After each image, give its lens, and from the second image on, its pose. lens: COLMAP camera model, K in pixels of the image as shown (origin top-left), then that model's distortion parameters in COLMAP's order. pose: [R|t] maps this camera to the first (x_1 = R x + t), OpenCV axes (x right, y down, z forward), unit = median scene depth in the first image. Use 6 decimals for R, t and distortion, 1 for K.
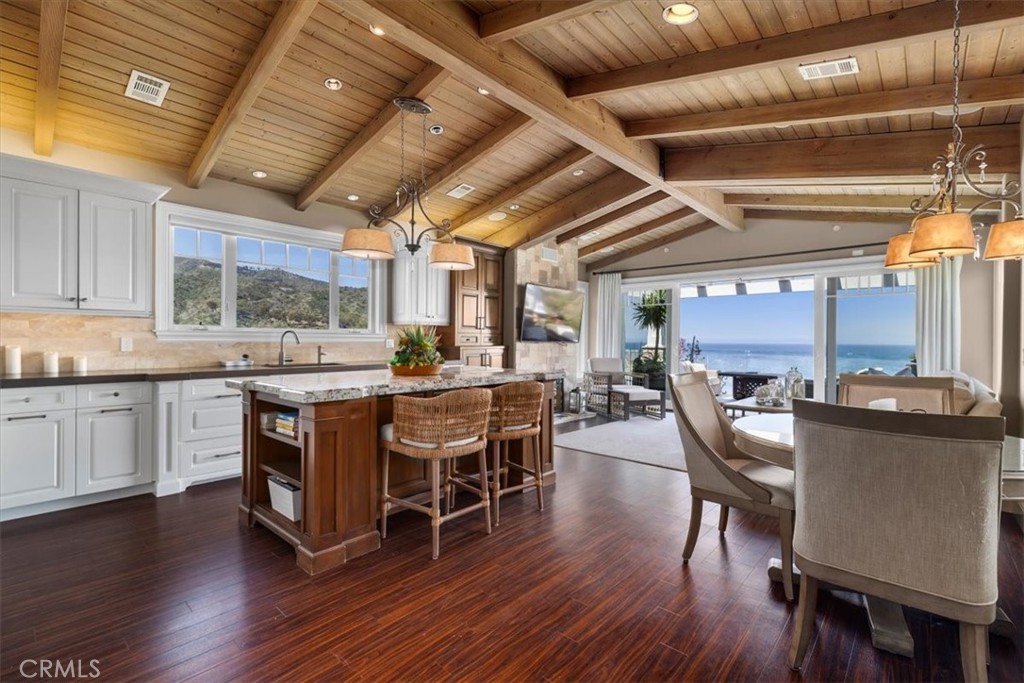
lens RADIAL K [[459.1, 0, 512.0], [0, 459.1, 341.5], [0, 0, 1]] dist [-0.000169, 0.000094]
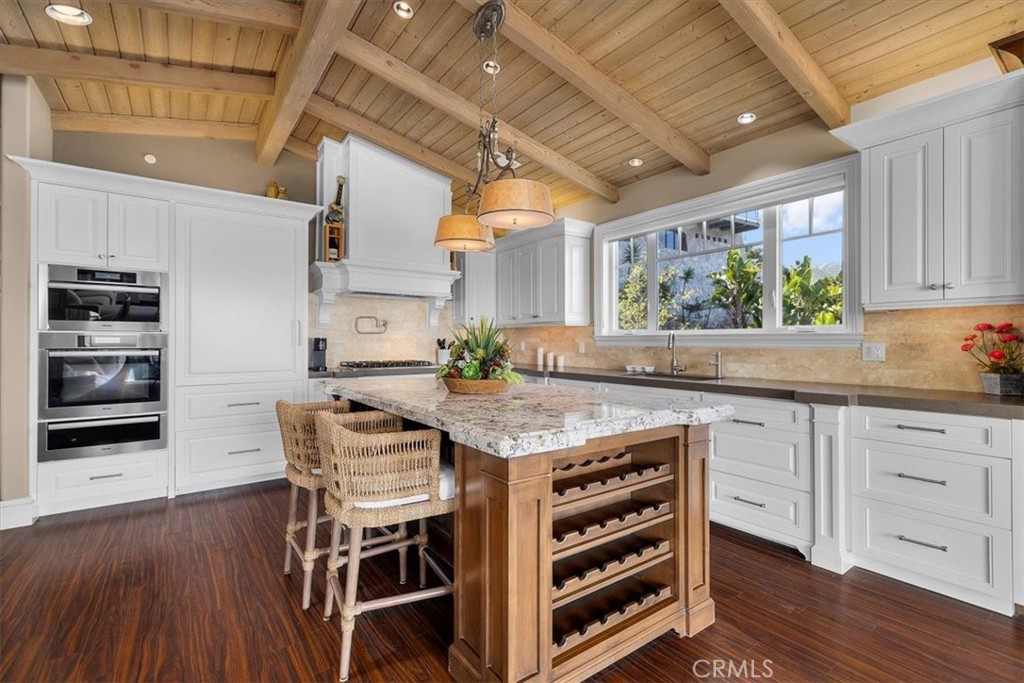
lens RADIAL K [[459.1, 0, 512.0], [0, 459.1, 341.5], [0, 0, 1]] dist [-0.000169, 0.000094]
pose [[-0.205509, -0.004214, -0.978646, 0.399085], [-0.001434, 0.999991, -0.004004, -0.004643], [0.978654, 0.000580, -0.205513, 0.985764]]
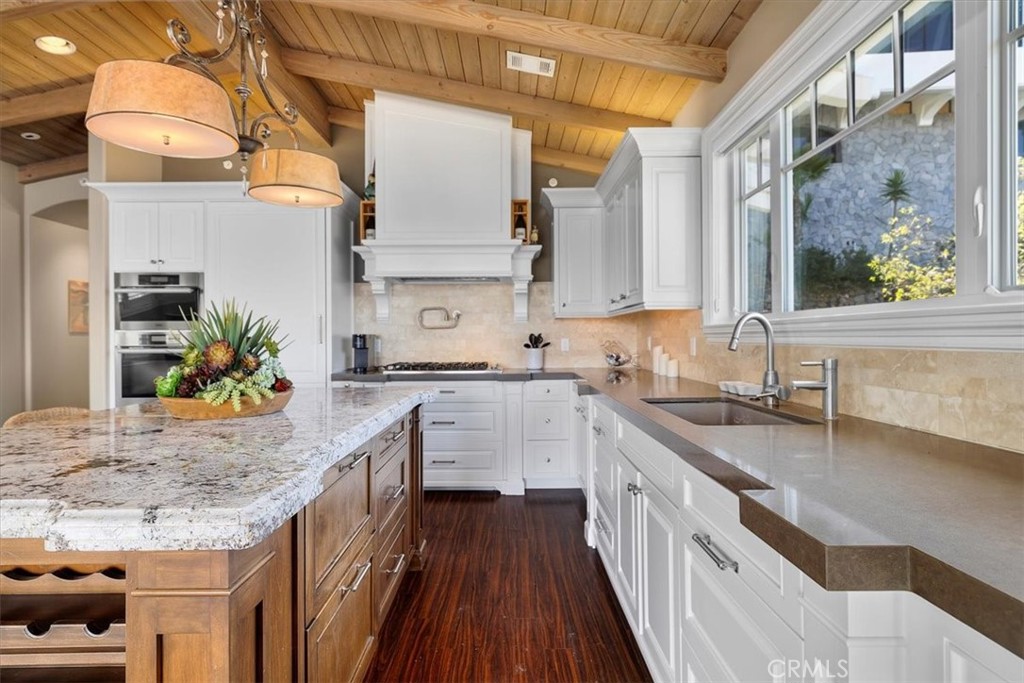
lens RADIAL K [[536.9, 0, 515.3], [0, 536.9, 341.5], [0, 0, 1]] dist [-0.000407, 0.001009]
pose [[-0.735502, 0.004082, -0.677511, -0.038177], [0.003095, 0.999992, 0.002665, -0.004524], [0.677516, -0.000137, -0.735508, 1.318165]]
